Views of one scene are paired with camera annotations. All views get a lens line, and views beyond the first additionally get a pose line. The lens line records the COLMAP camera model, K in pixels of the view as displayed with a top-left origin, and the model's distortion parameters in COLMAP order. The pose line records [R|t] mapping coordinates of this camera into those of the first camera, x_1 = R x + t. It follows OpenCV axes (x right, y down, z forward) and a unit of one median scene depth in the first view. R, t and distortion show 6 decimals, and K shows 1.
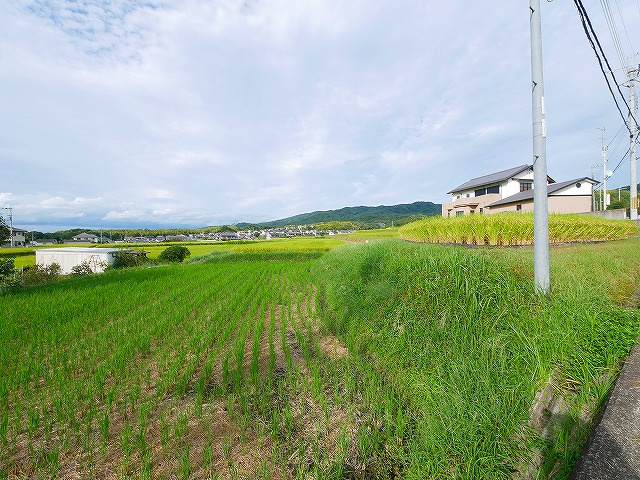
lens RADIAL K [[263.3, 0, 314.2], [0, 263.3, 238.9], [0, 0, 1]] dist [-0.005791, 0.000397]
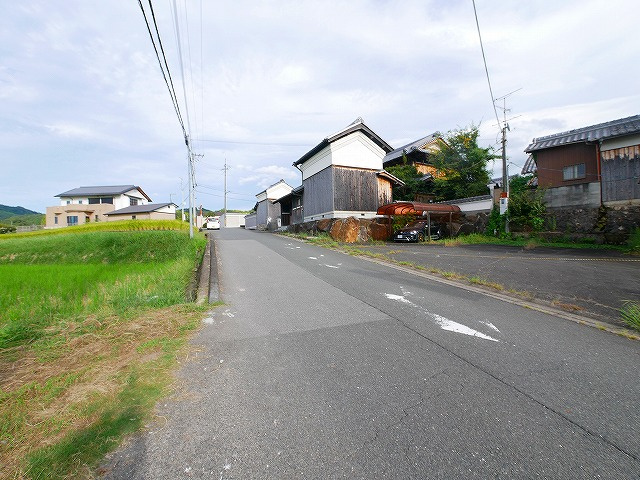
lens RADIAL K [[263.3, 0, 314.2], [0, 263.3, 238.9], [0, 0, 1]] dist [-0.005791, 0.000397]
pose [[0.233686, 0.005670, 0.972296, -0.249135], [0.030995, 0.999431, -0.013277, 0.029681], [-0.971818, 0.033239, 0.233377, -0.171123]]
